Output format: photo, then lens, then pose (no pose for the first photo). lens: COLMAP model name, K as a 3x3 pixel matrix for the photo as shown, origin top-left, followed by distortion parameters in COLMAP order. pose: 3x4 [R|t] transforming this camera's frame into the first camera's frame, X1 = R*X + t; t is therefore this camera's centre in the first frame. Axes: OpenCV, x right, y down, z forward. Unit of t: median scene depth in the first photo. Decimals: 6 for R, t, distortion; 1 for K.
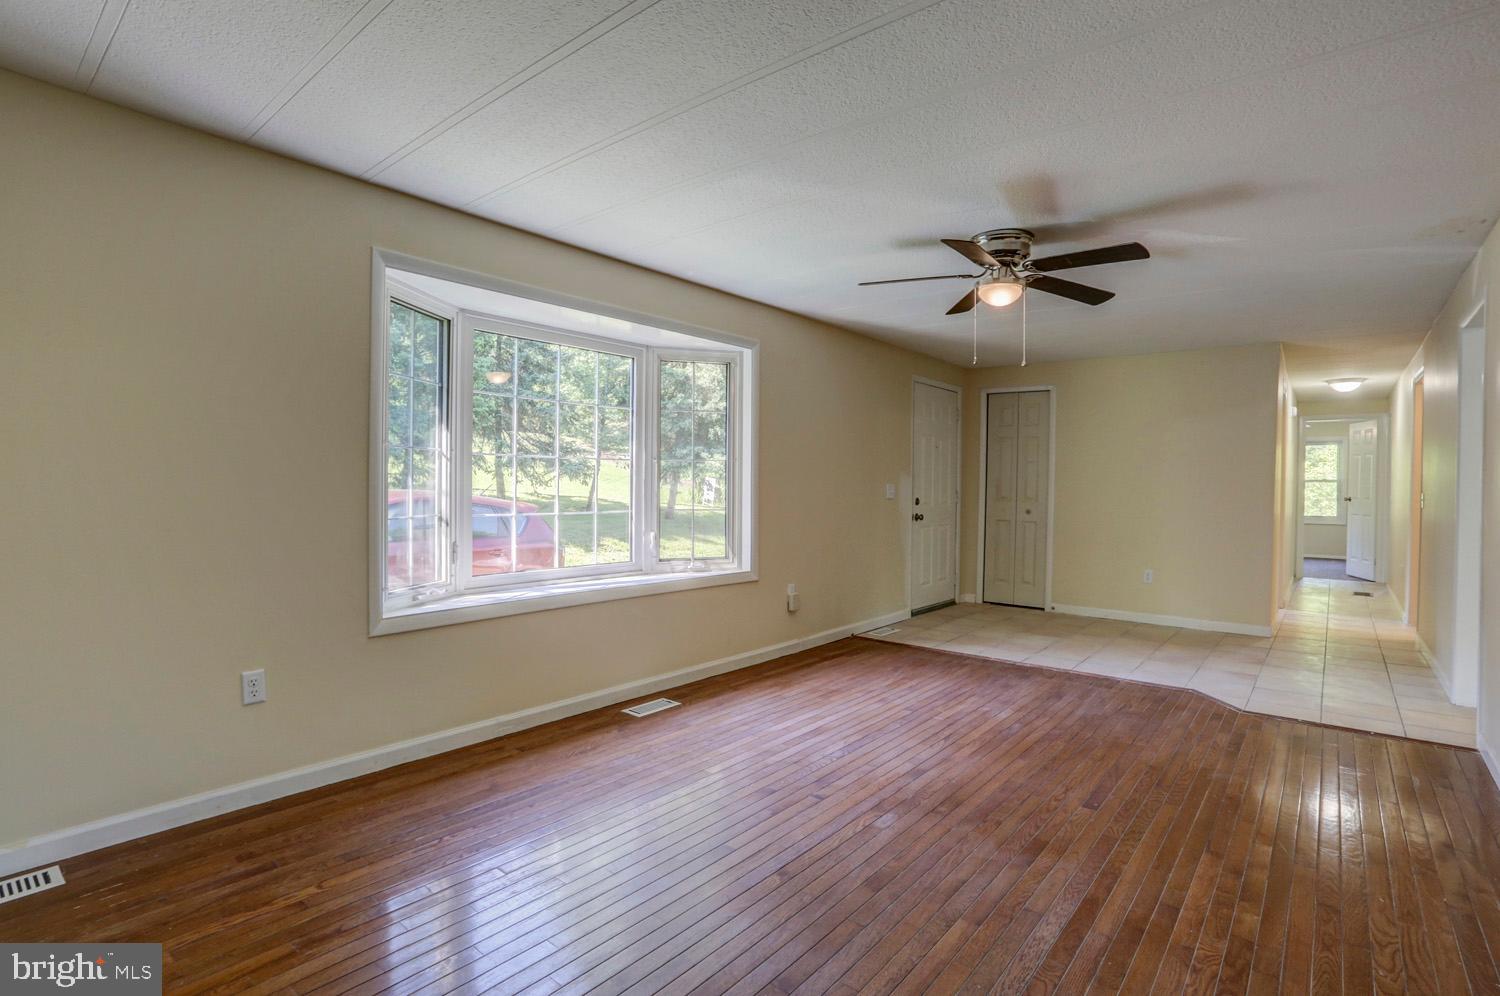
lens RADIAL K [[721.6, 0, 750.0], [0, 721.6, 498.0], [0, 0, 1]] dist [-0.074582, 0.028442]
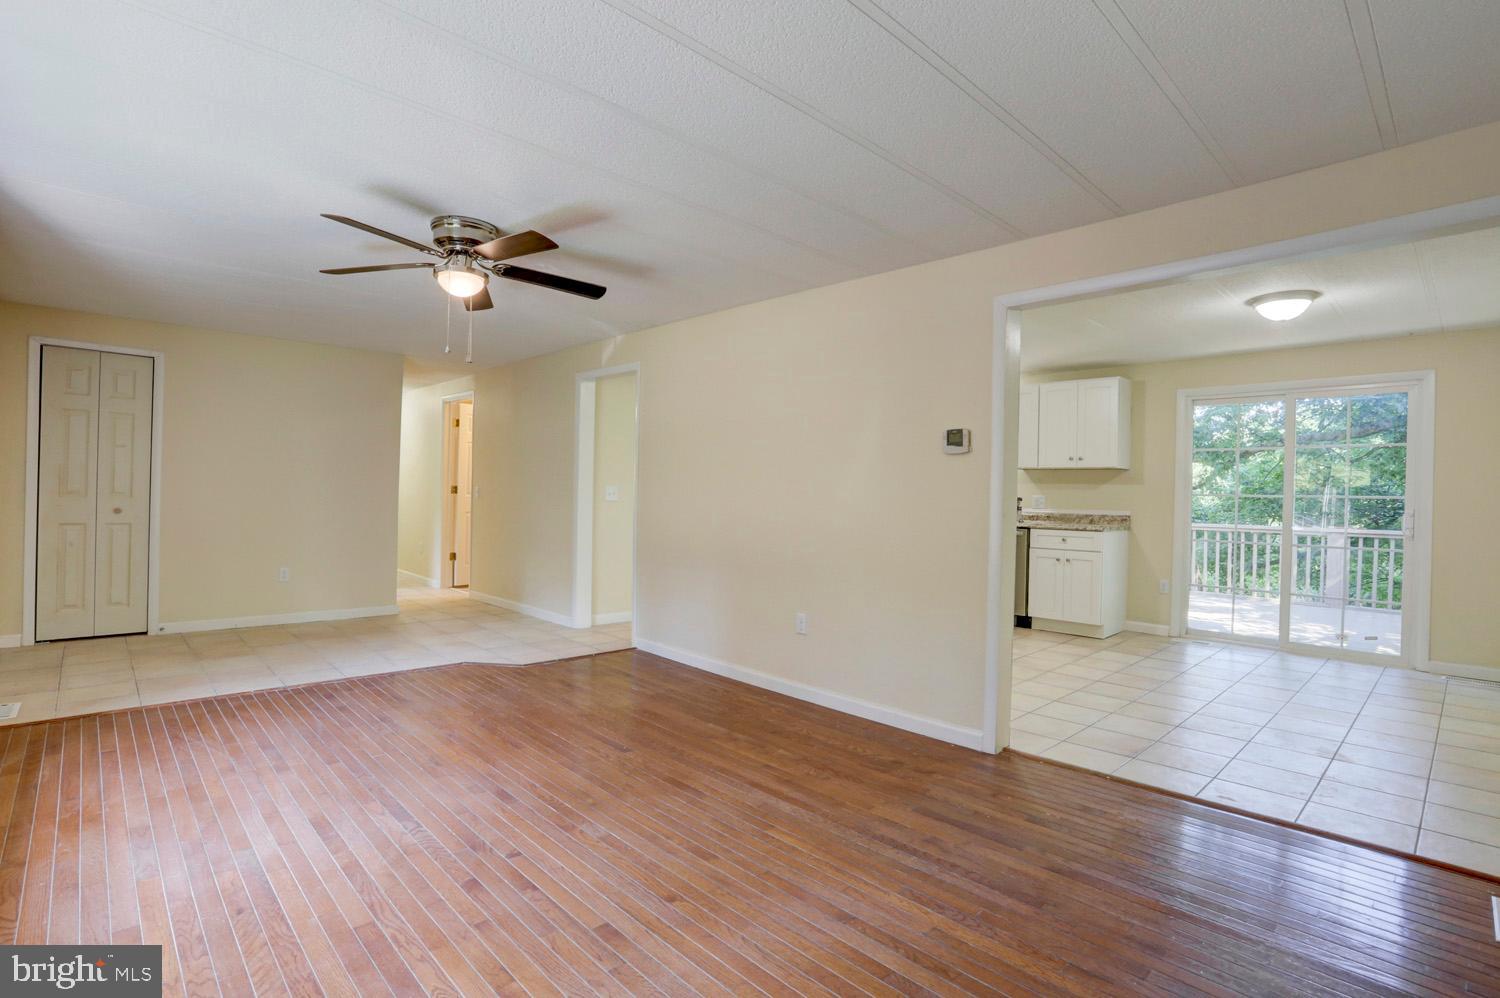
lens RADIAL K [[721.6, 0, 750.0], [0, 721.6, 499.0], [0, 0, 1]] dist [-0.074582, 0.028442]
pose [[0.120497, -0.018067, 0.992549, -0.542725], [0.000123, 0.999835, 0.018185, -0.013840], [-0.992714, -0.002069, 0.120479, 0.488516]]
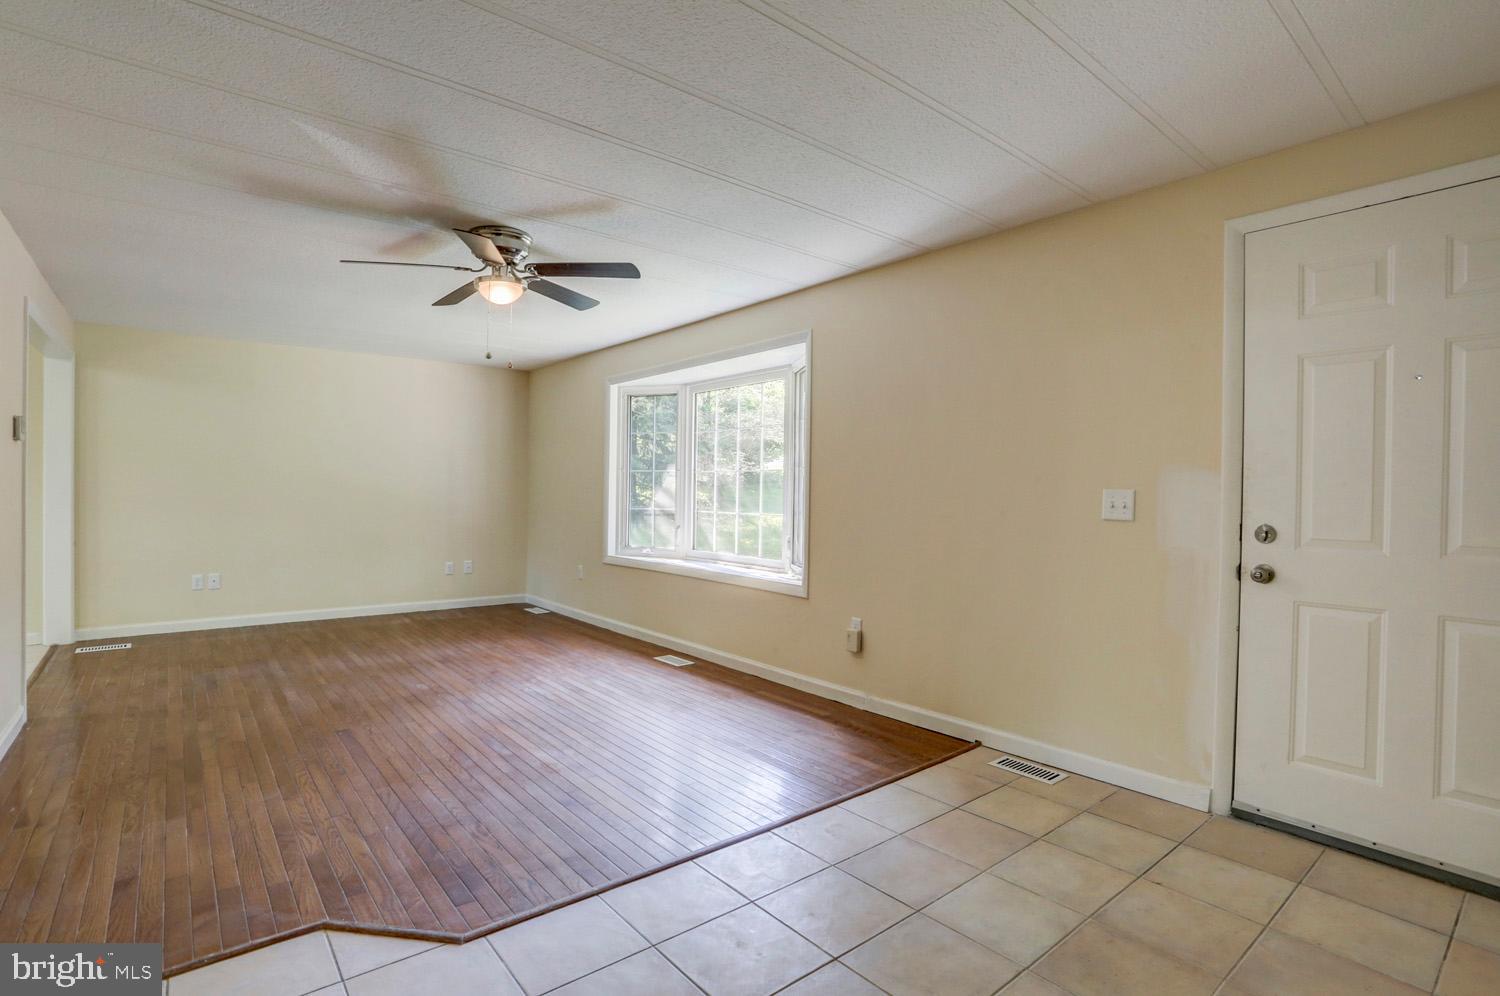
lens RADIAL K [[728.0, 0, 750.0], [0, 728.0, 498.0], [0, 0, 1]] dist [-0.075148, 0.036181]
pose [[-0.186140, -0.003337, -0.982518, 1.245996], [-0.030799, 0.999523, 0.002440, -0.013105], [0.982040, 0.030715, -0.186154, 1.504982]]
